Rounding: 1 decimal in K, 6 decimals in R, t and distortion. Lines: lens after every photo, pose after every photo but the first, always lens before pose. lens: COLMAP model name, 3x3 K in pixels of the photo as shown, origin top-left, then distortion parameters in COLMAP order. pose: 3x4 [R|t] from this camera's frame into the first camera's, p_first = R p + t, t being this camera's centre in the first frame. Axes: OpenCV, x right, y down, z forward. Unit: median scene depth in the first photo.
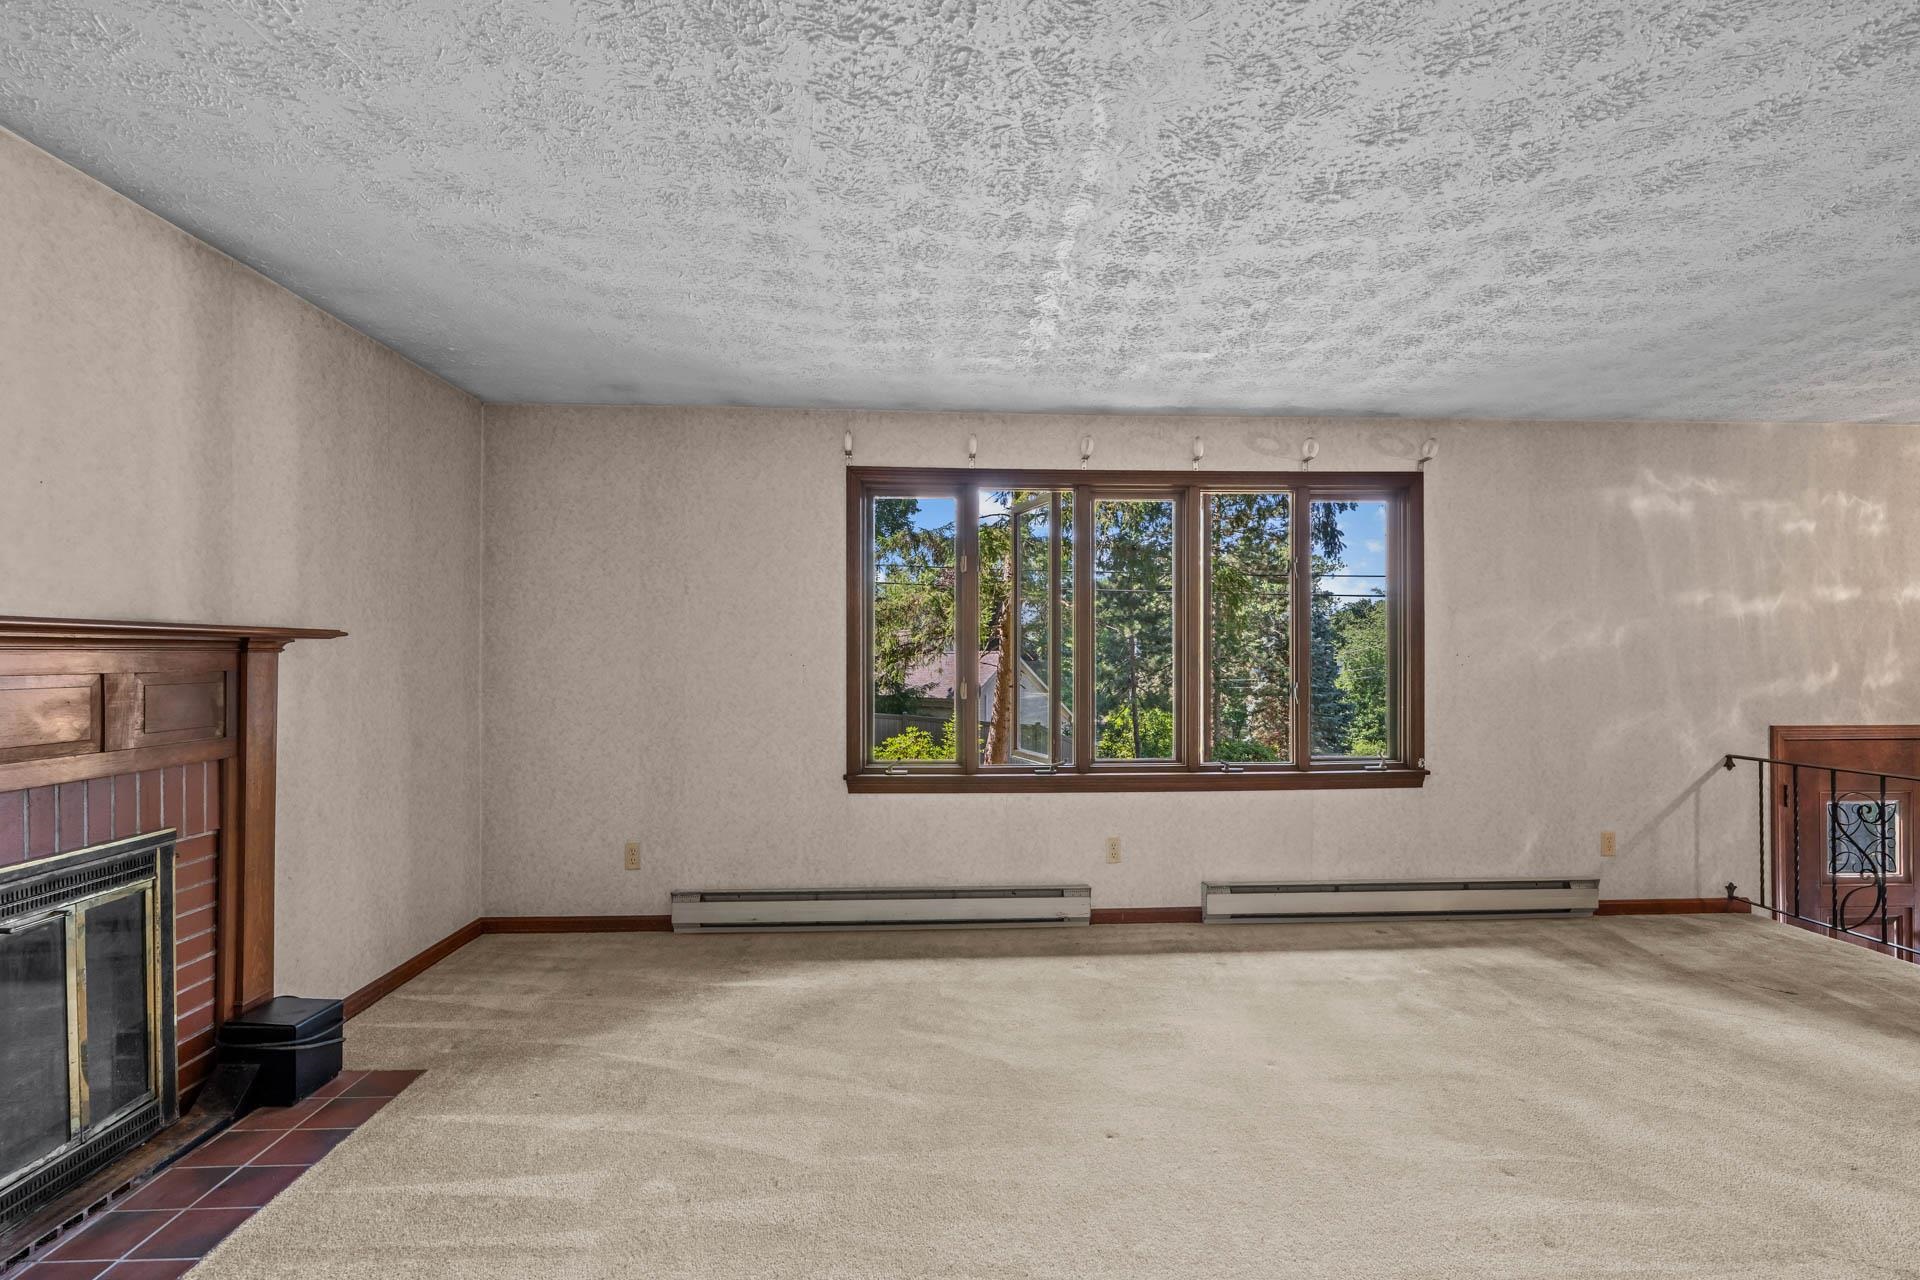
lens RADIAL K [[862.8, 0, 960.0], [0, 862.8, 640.0], [0, 0, 1]] dist [0.001134, 0.000334]
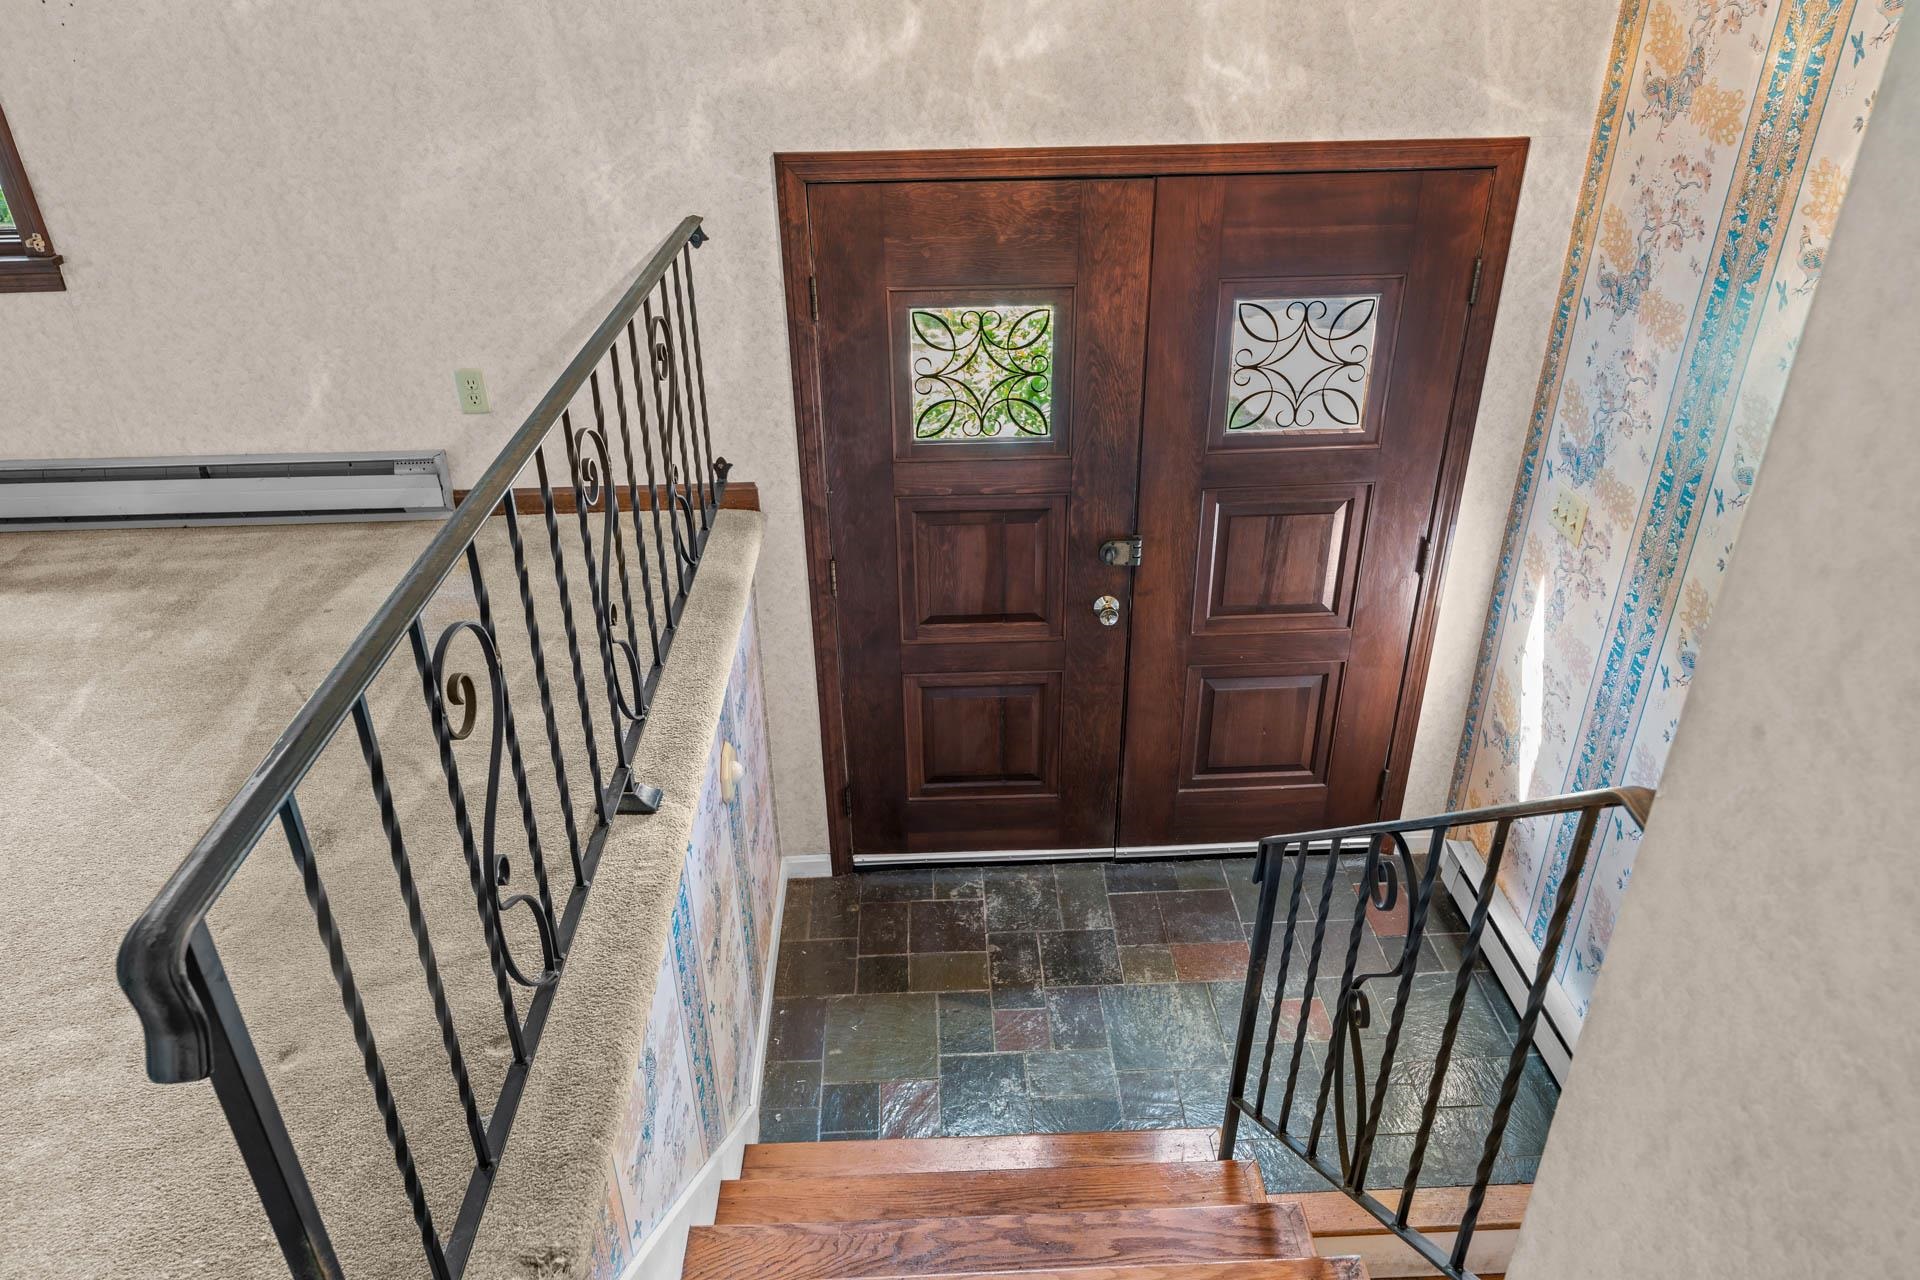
lens RADIAL K [[1290.8, 0, 960.0], [0, 1290.8, 640.0], [0, 0, 1]] dist [0.000454, 0.000270]
pose [[0.999749, -0.001942, -0.022337, 1.105697], [0.012828, 0.866604, 0.498831, -0.025048], [0.018389, -0.498992, 0.866411, 0.248816]]
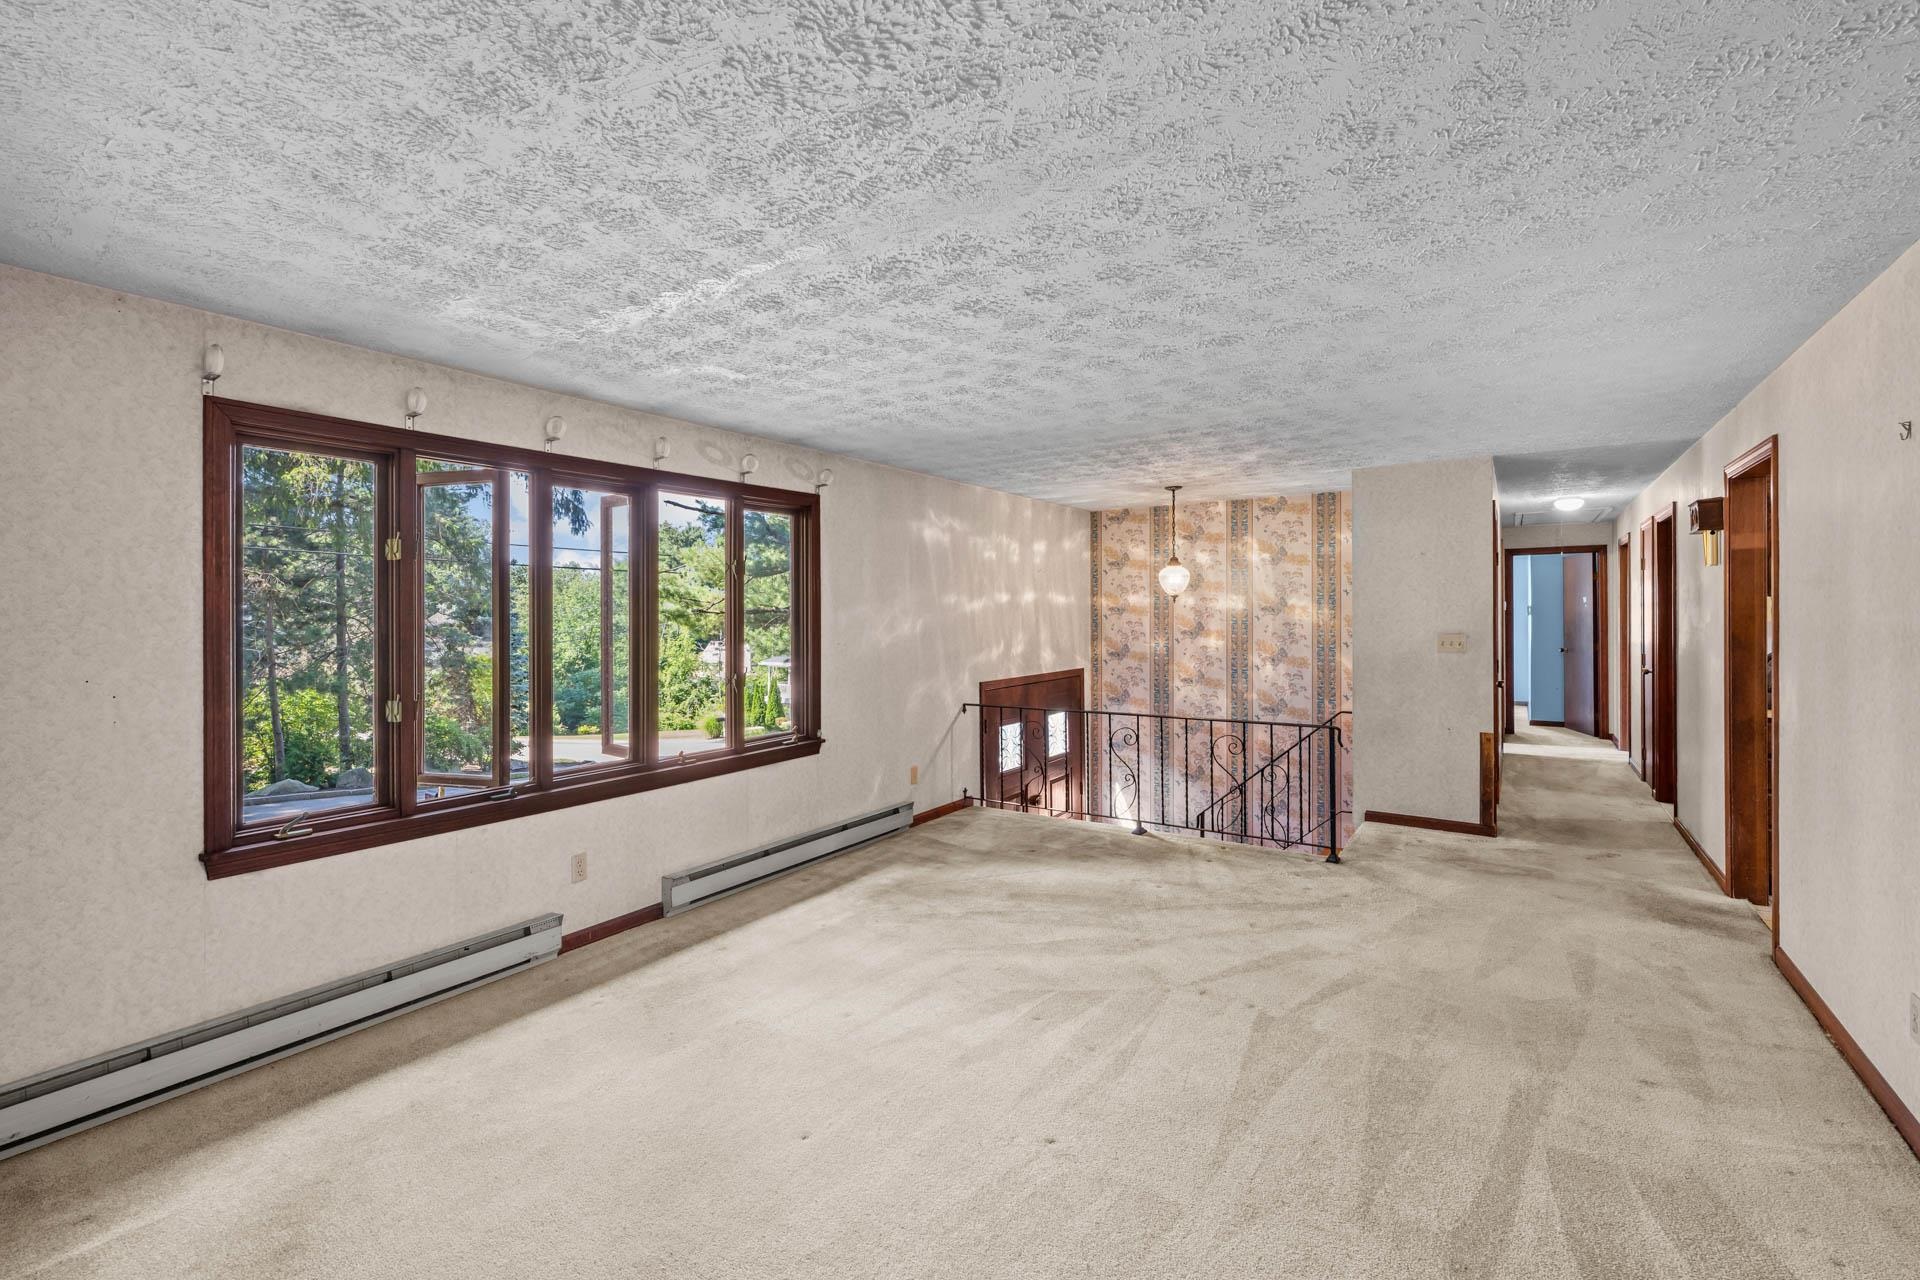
lens RADIAL K [[831.7, 0, 954.8], [0, 831.7, 604.2], [0, 0, 1]] dist [0.001292, 0.000067]
pose [[0.603084, 0.004437, 0.797665, -0.295798], [-0.004840, 0.999986, -0.001904, -0.040035], [-0.797663, -0.002712, 0.603098, 0.140292]]
